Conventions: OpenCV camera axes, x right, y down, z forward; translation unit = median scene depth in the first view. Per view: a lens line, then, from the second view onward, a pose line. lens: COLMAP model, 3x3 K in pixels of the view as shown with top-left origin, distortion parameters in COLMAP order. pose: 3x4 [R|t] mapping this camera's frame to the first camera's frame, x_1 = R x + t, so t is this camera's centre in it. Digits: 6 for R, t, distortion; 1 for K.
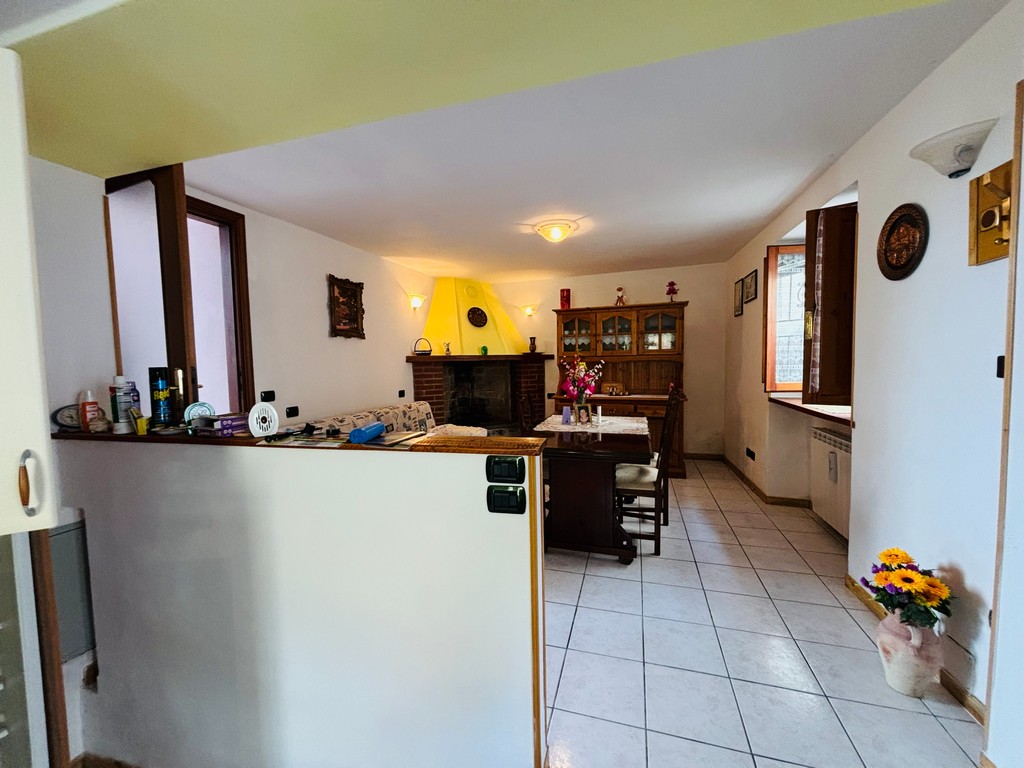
lens RADIAL K [[403.2, 0, 508.9], [0, 403.2, 386.0], [0, 0, 1]] dist [-0.001791, 0.002089]
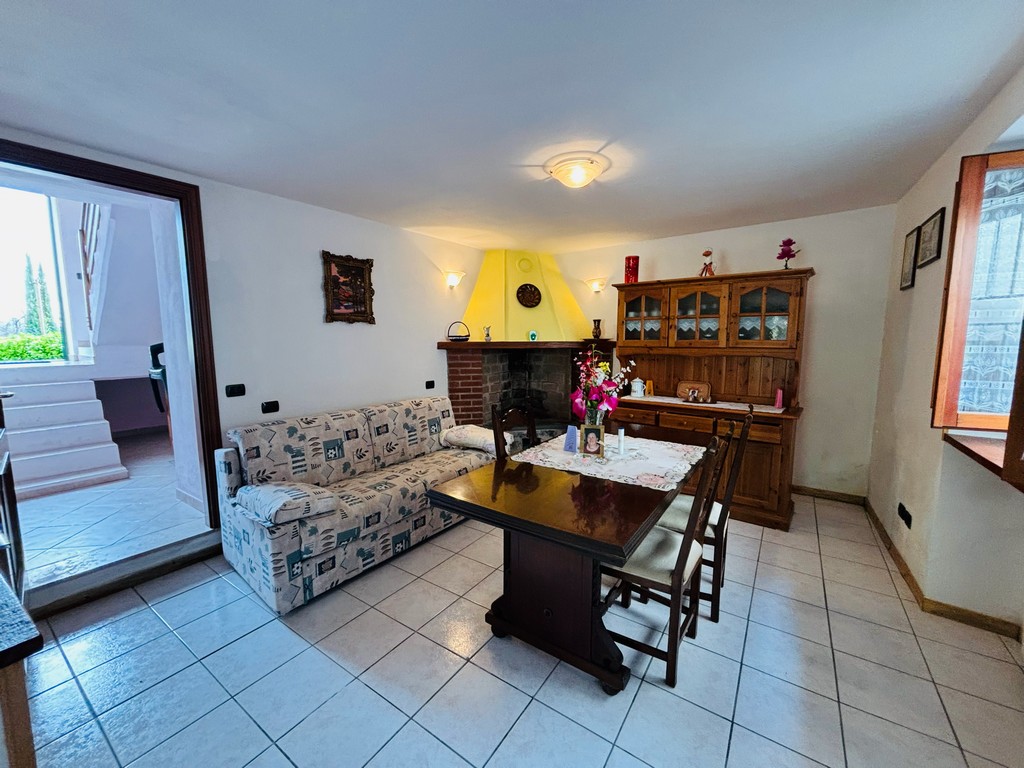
lens RADIAL K [[403.2, 0, 515.8], [0, 403.2, 383.9], [0, 0, 1]] dist [-0.001791, 0.002089]
pose [[0.954173, 0.050518, -0.294961, 0.199109], [-0.034439, 0.997637, 0.059458, -0.047302], [0.297268, -0.046575, 0.953658, 0.238763]]
